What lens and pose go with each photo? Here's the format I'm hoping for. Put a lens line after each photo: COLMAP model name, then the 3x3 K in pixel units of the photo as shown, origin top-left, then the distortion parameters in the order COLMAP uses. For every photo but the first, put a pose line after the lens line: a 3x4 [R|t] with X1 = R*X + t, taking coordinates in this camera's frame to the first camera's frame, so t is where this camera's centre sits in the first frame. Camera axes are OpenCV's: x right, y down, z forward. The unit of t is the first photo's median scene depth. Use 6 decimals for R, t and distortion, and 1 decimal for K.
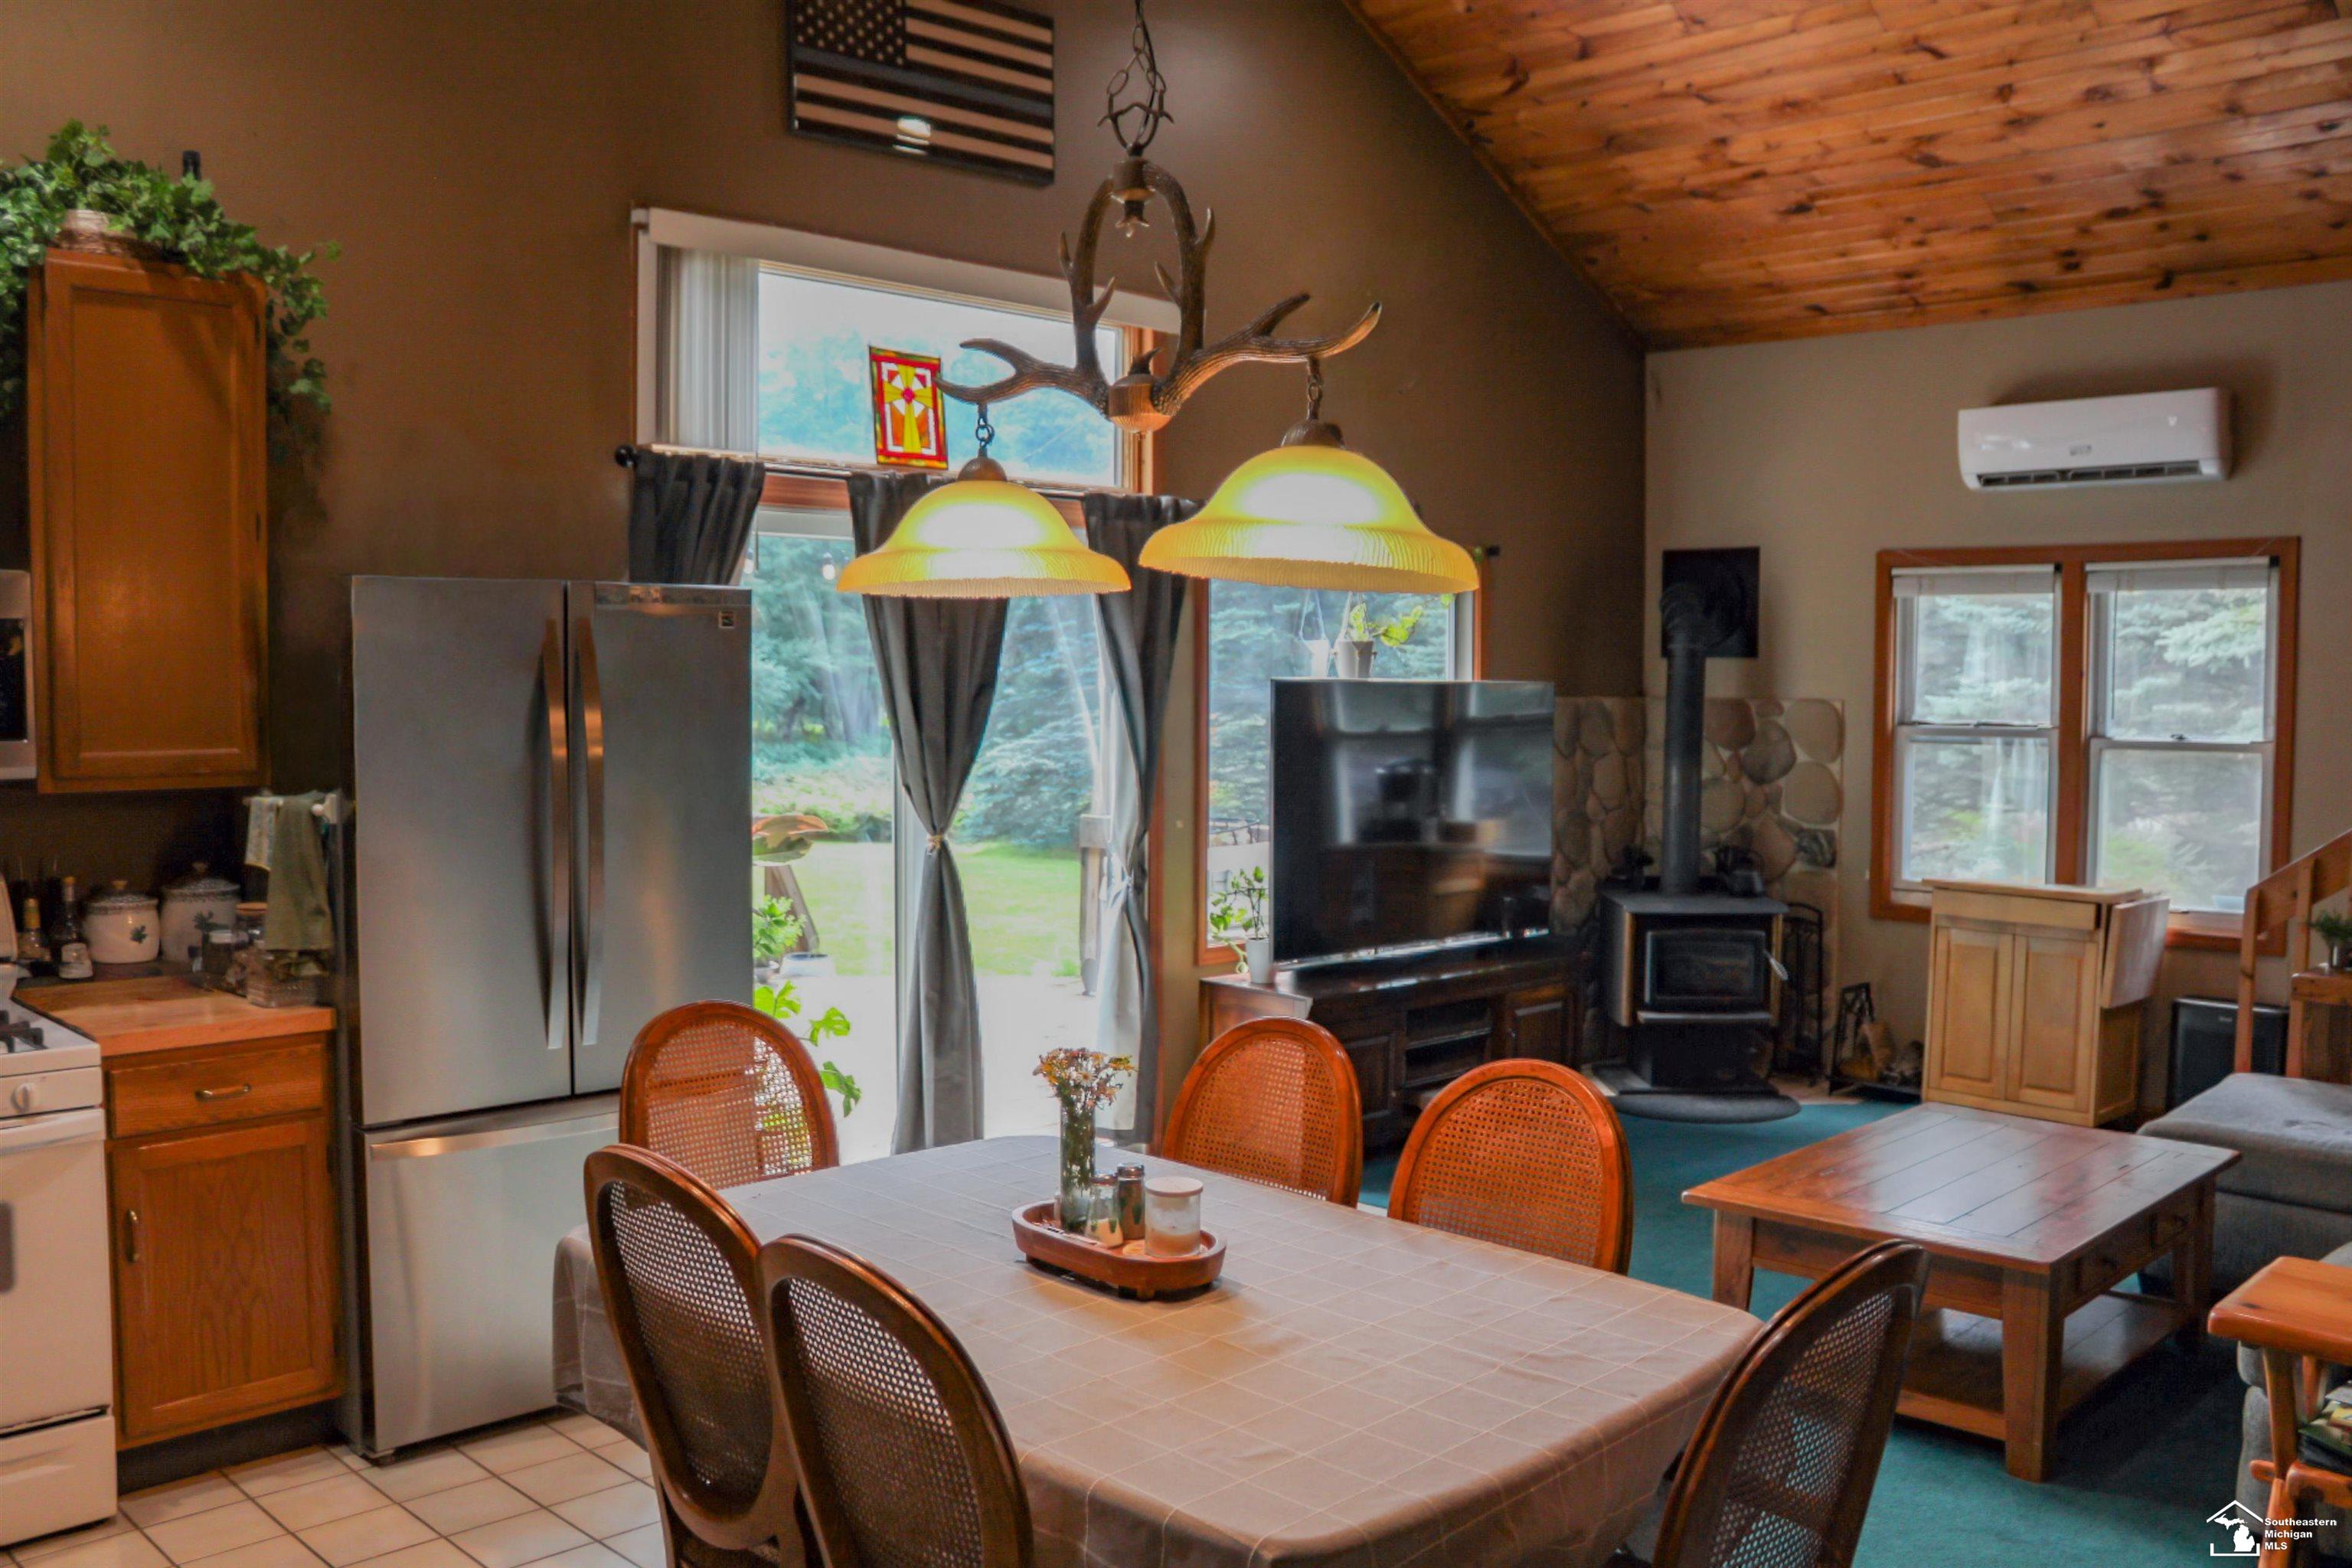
lens RADIAL K [[1992.2, 0, 1173.7], [0, 1992.2, 786.2], [0, 0, 1]] dist [-0.115290, 0.035714]
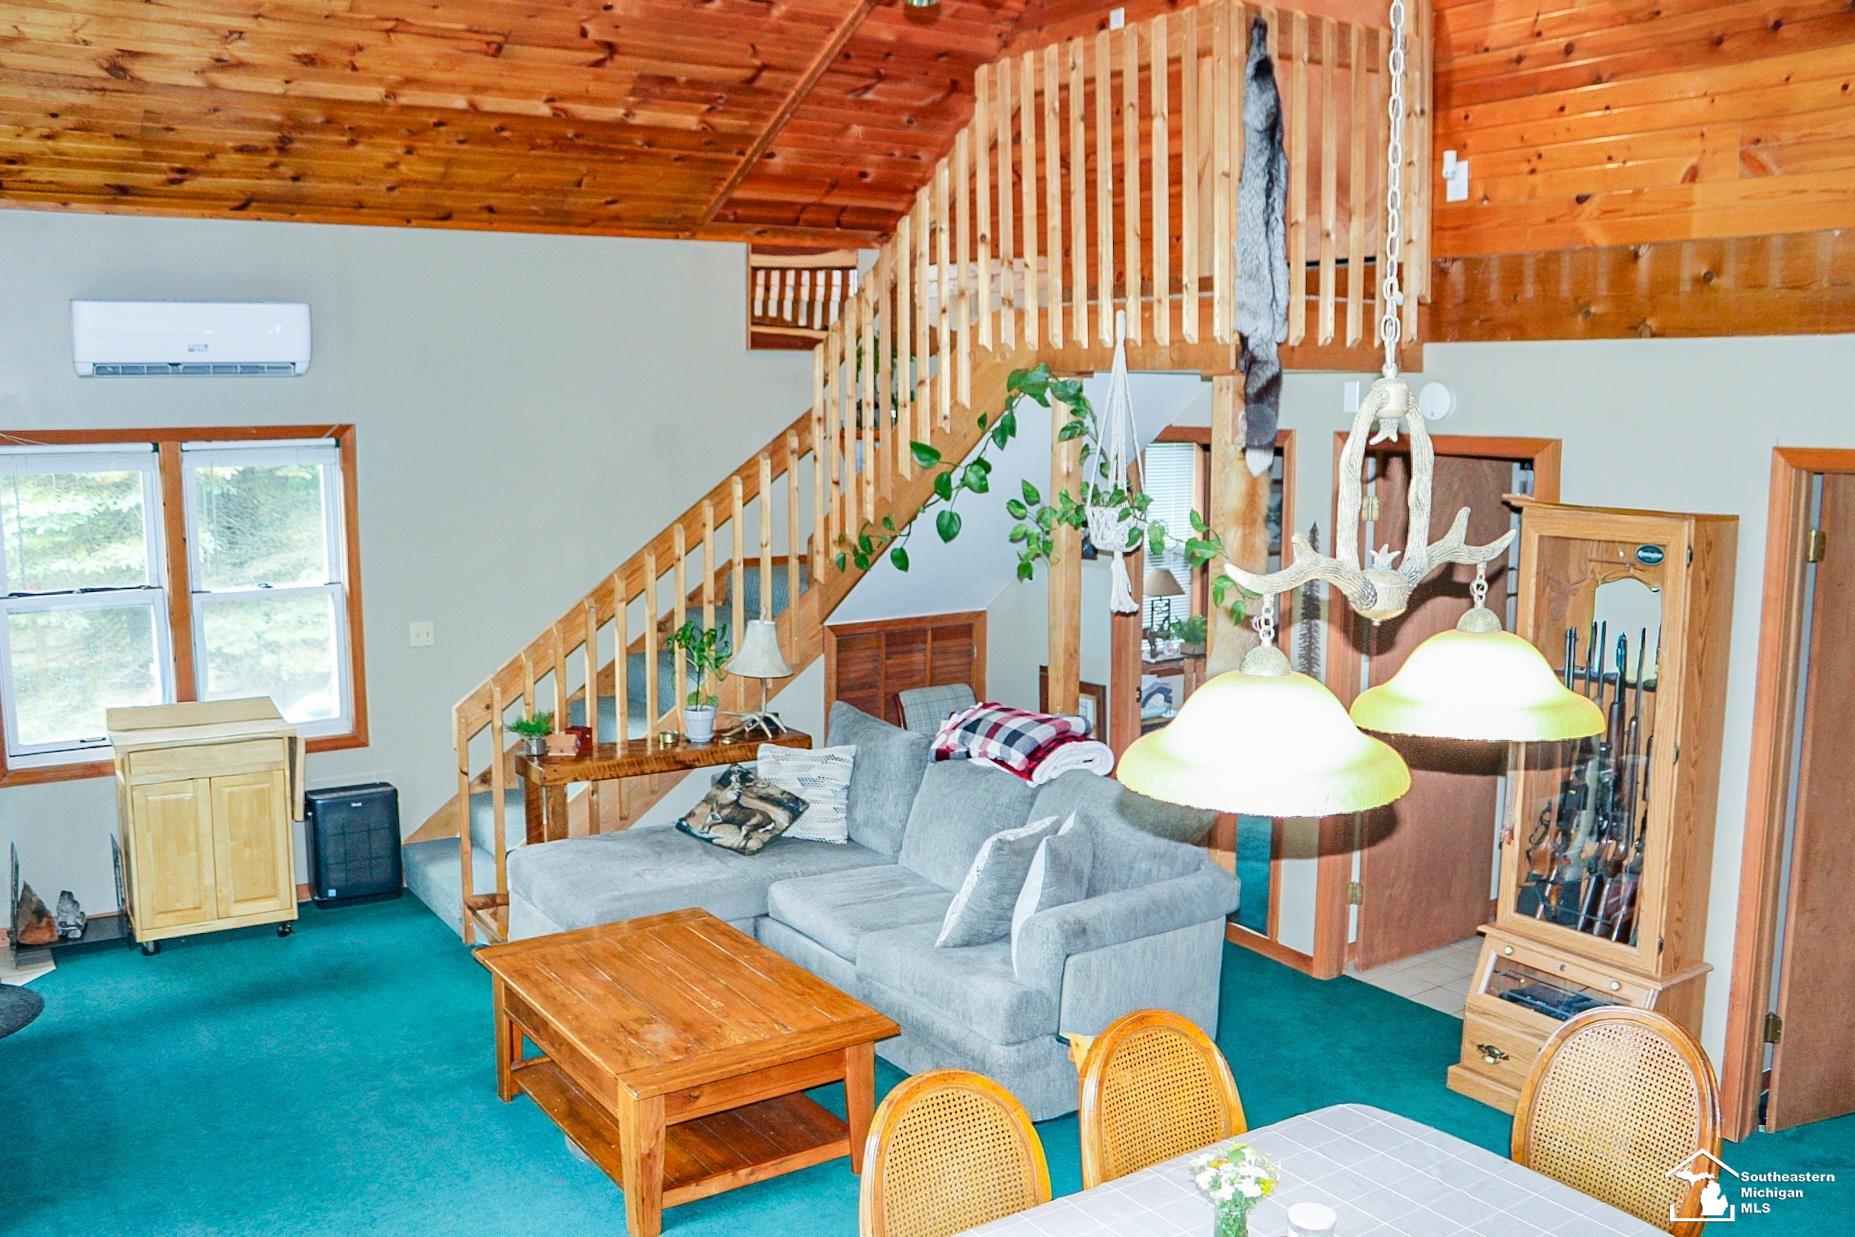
lens RADIAL K [[1571.2, 0, 927.8], [0, 1571.2, 619.2], [0, 0, 1]] dist [-0.115290, 0.035714]
pose [[0.192677, -0.132650, 0.972255, -0.353420], [0.052701, 0.990789, 0.124735, -0.105733], [-0.979846, 0.027206, 0.197893, 0.409437]]
